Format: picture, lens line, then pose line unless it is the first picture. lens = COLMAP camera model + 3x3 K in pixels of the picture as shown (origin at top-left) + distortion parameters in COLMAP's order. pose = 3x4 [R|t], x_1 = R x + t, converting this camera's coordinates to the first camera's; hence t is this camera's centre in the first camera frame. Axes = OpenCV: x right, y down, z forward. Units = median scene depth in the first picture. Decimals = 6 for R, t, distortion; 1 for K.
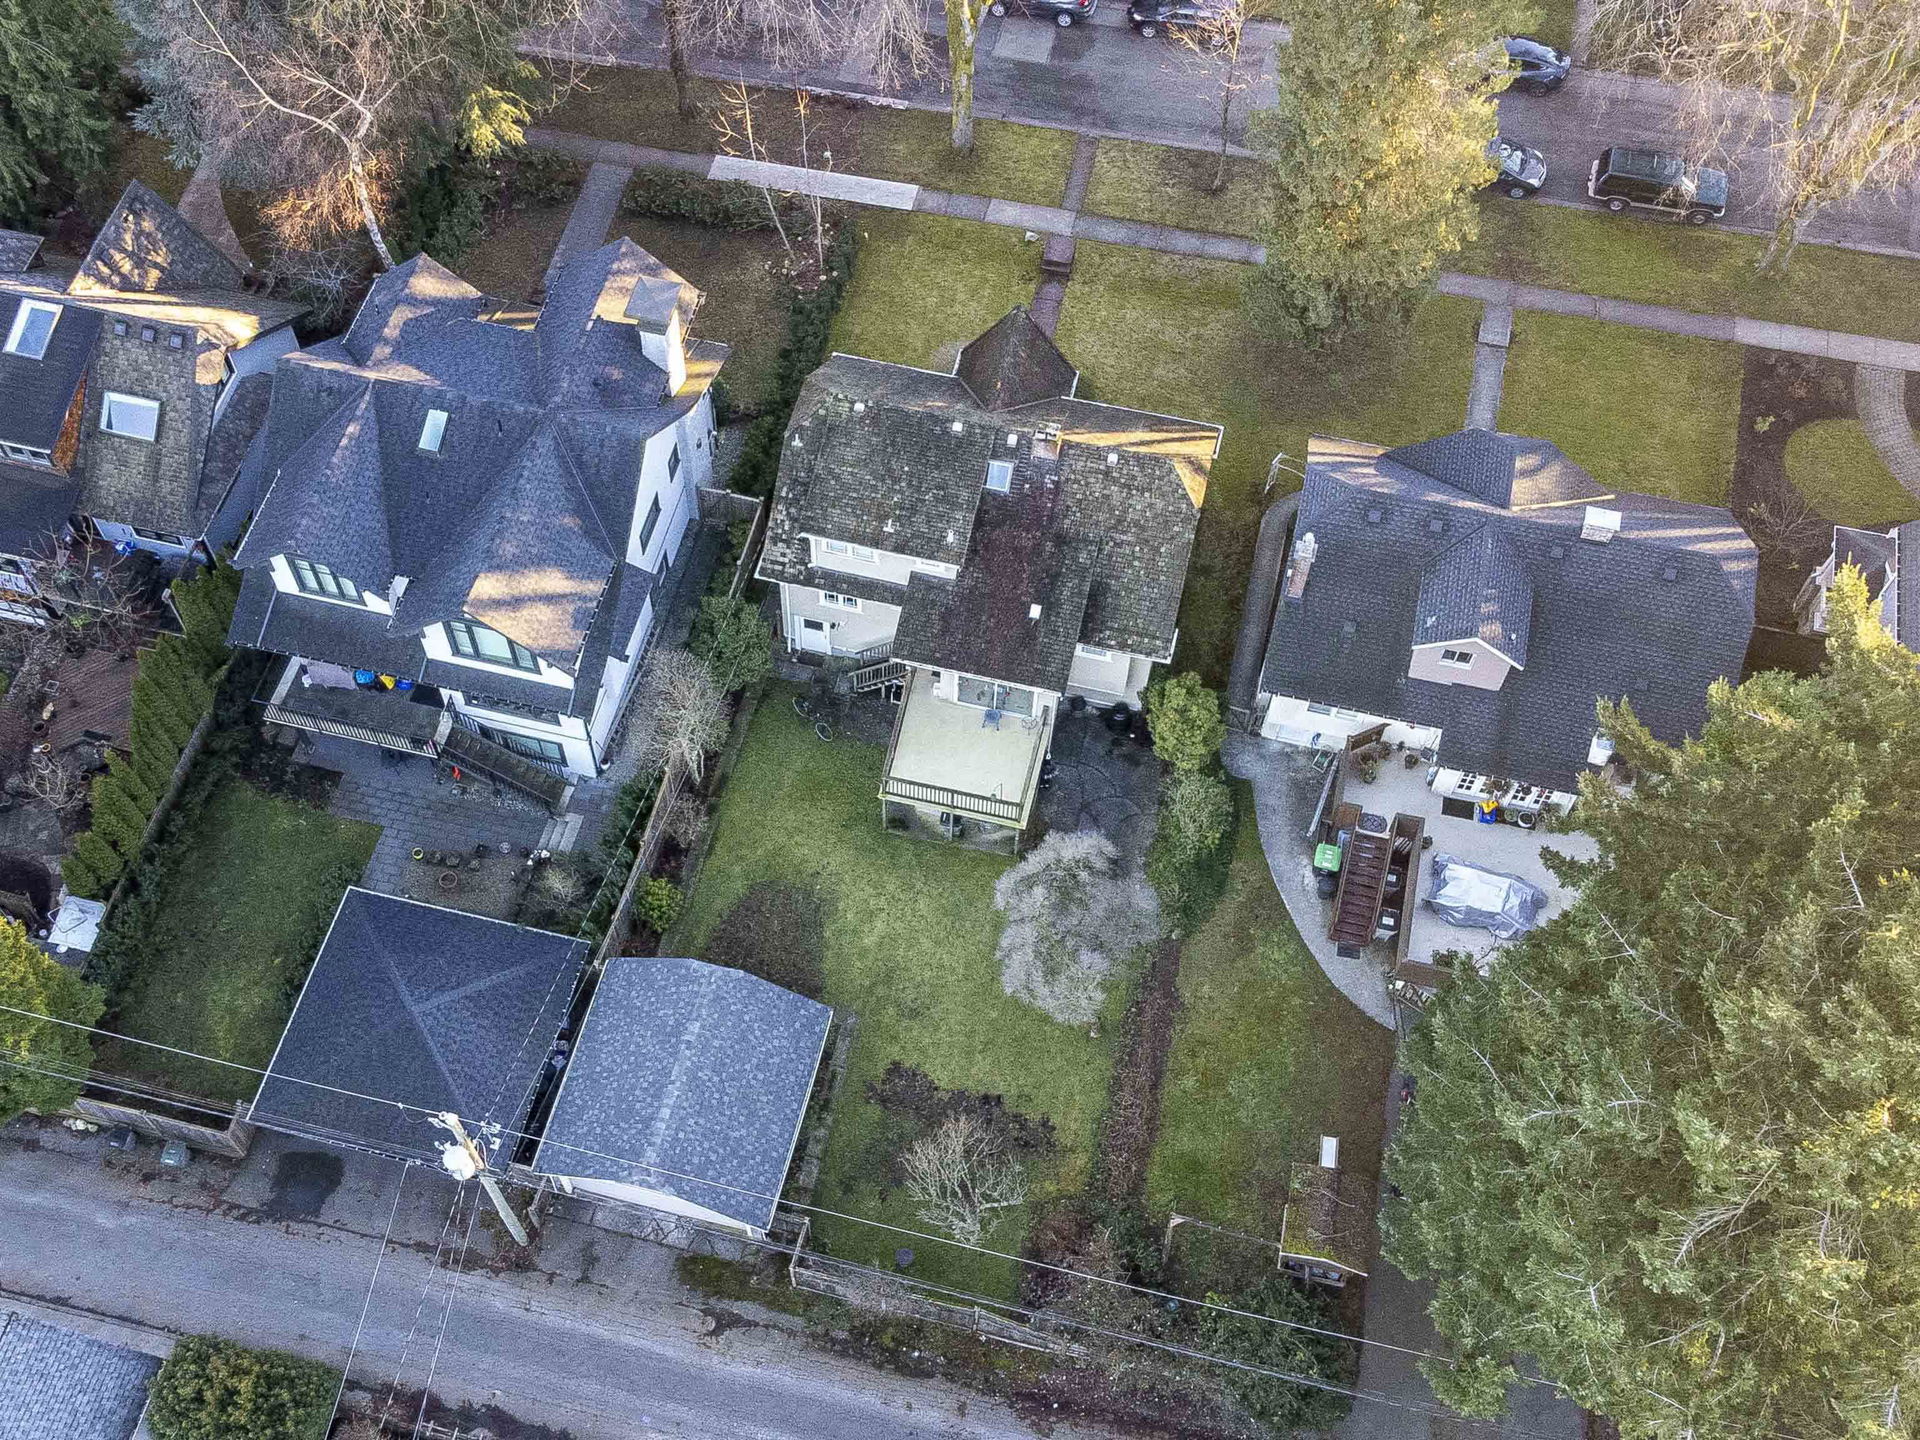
lens RADIAL K [[1919.1, 0, 938.8], [0, 1919.1, 801.9], [0, 0, 1]] dist [0.082031, -0.181435]
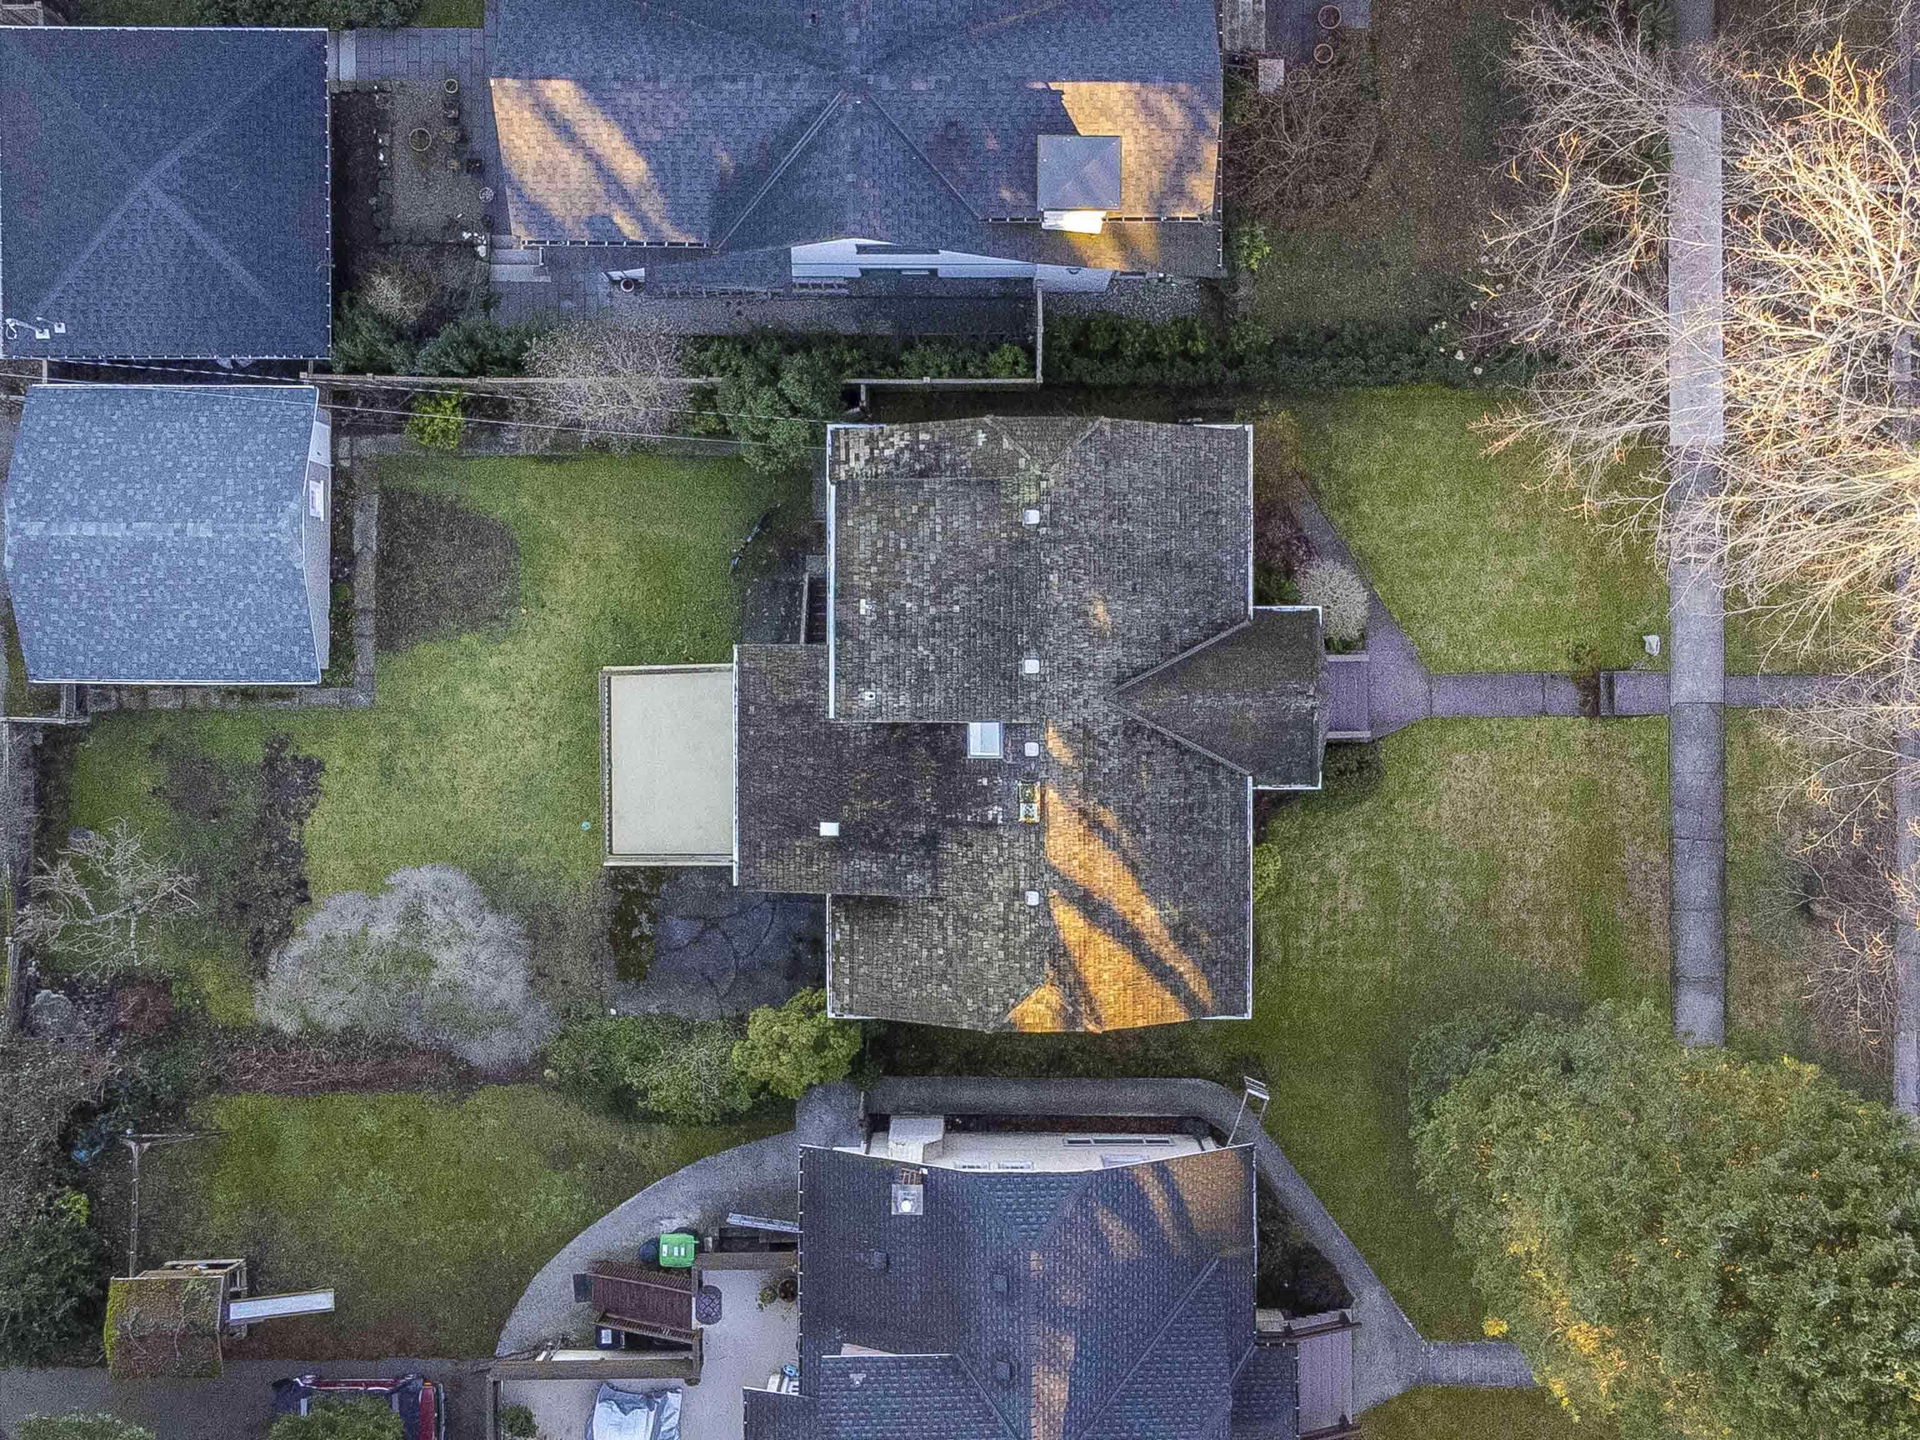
lens RADIAL K [[2218.7, 0, 979.8], [0, 2218.7, 755.1], [0, 0, 1]] dist [0.096873, -0.278067]
pose [[0.236141, 0.971543, 0.018479, 0.021159], [-0.854810, 0.198649, 0.479415, -0.547110], [0.462102, -0.129006, 0.877394, 0.297760]]
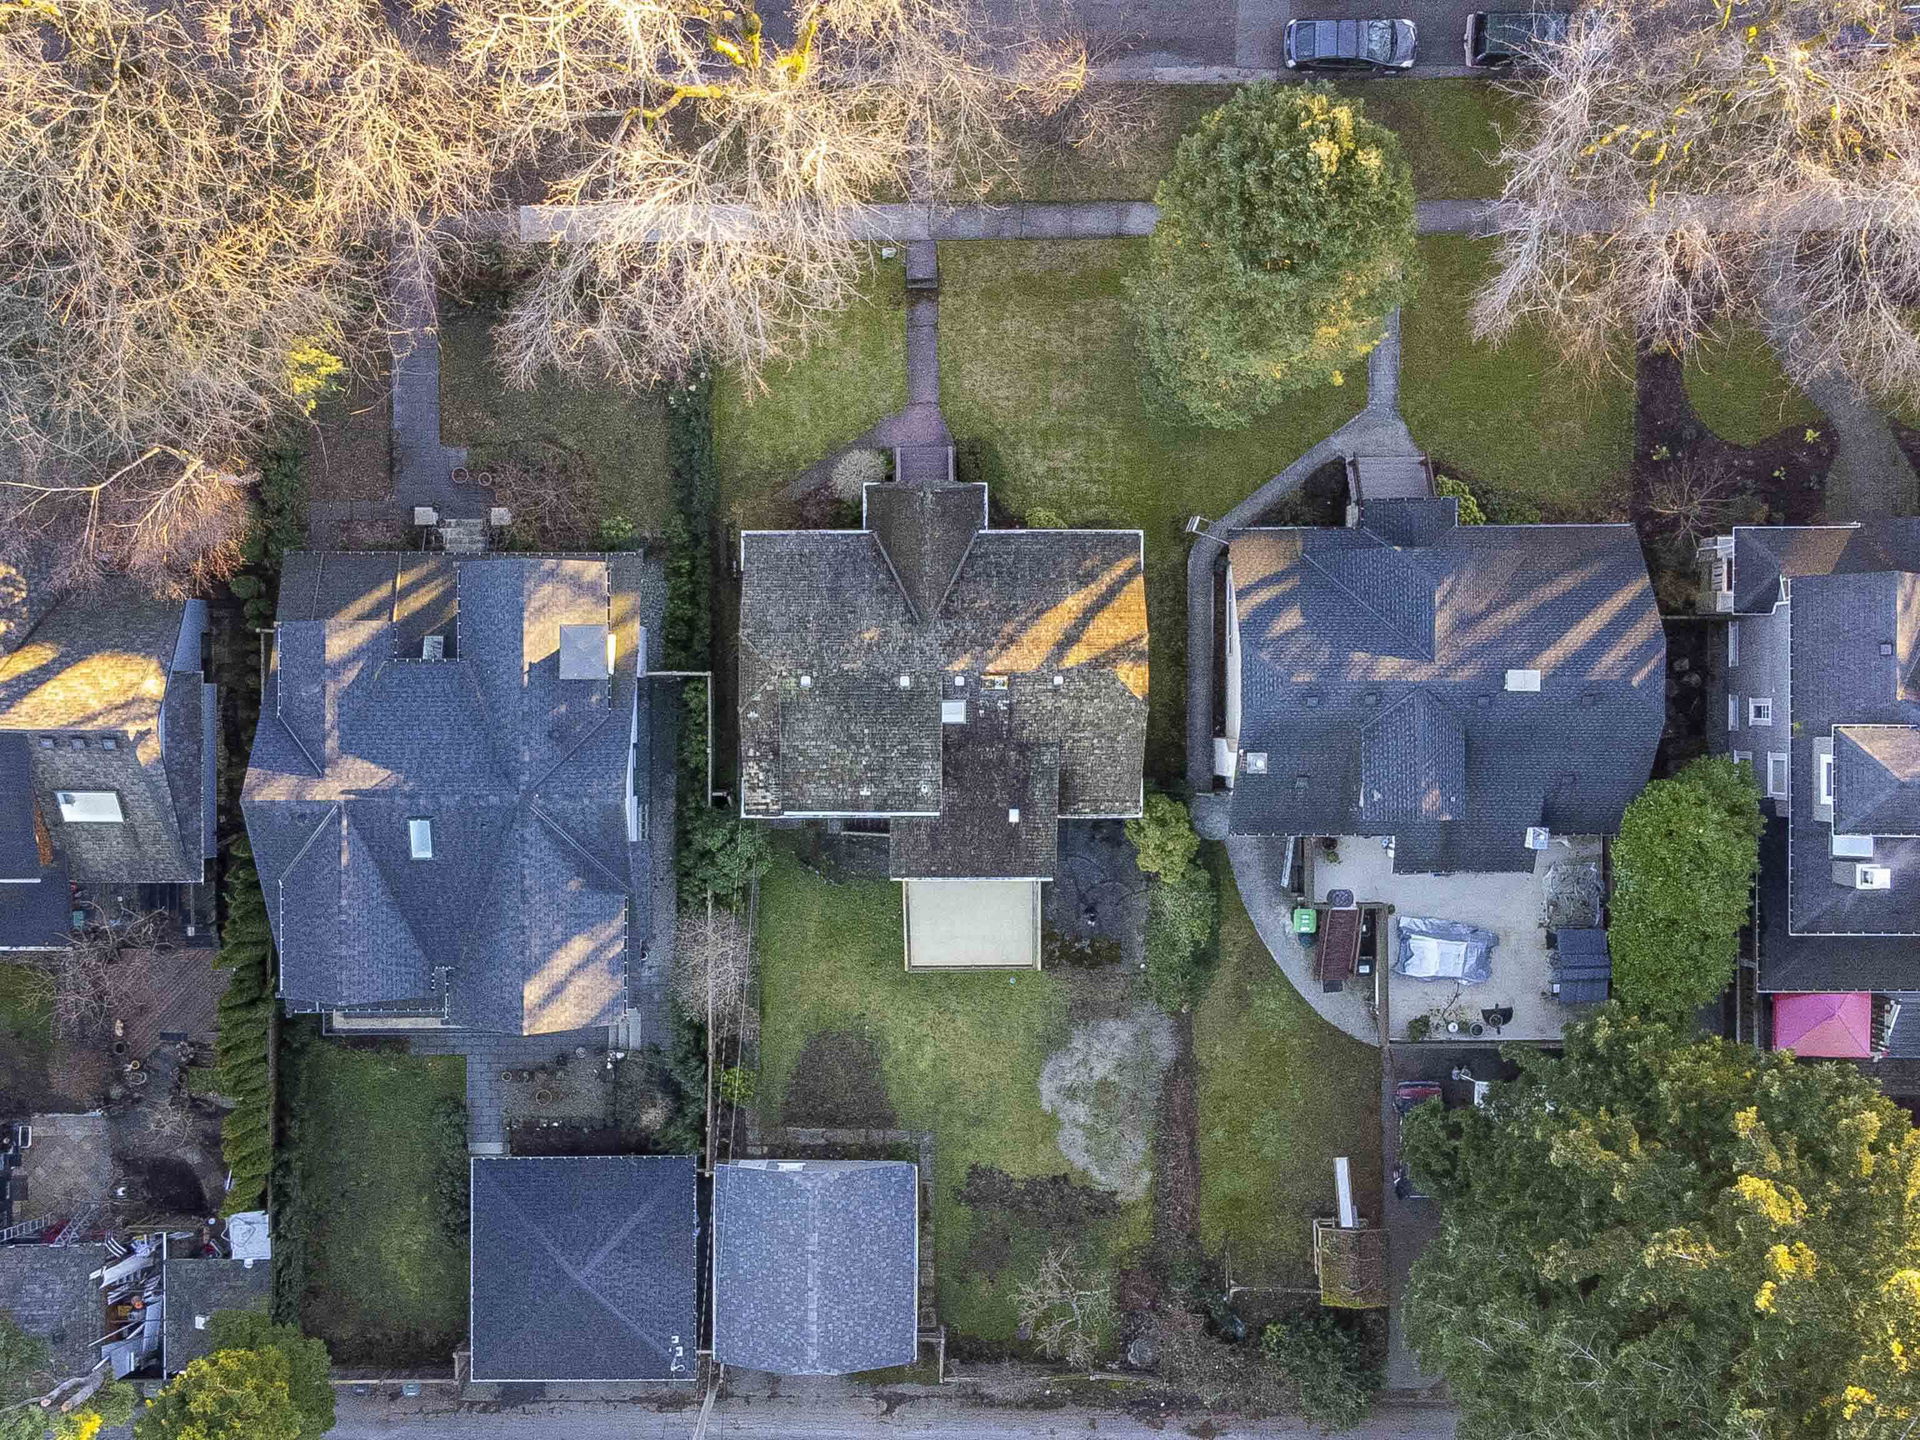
lens RADIAL K [[2008.1, 0, 960.0], [0, 2008.1, 720.0], [0, 0, 1]] dist [0.080505, -0.154436]
pose [[0.971352, -0.237575, 0.005782, 0.027134], [0.204800, 0.849196, 0.486747, -0.690698], [-0.120548, -0.471619, 0.873524, 0.049485]]
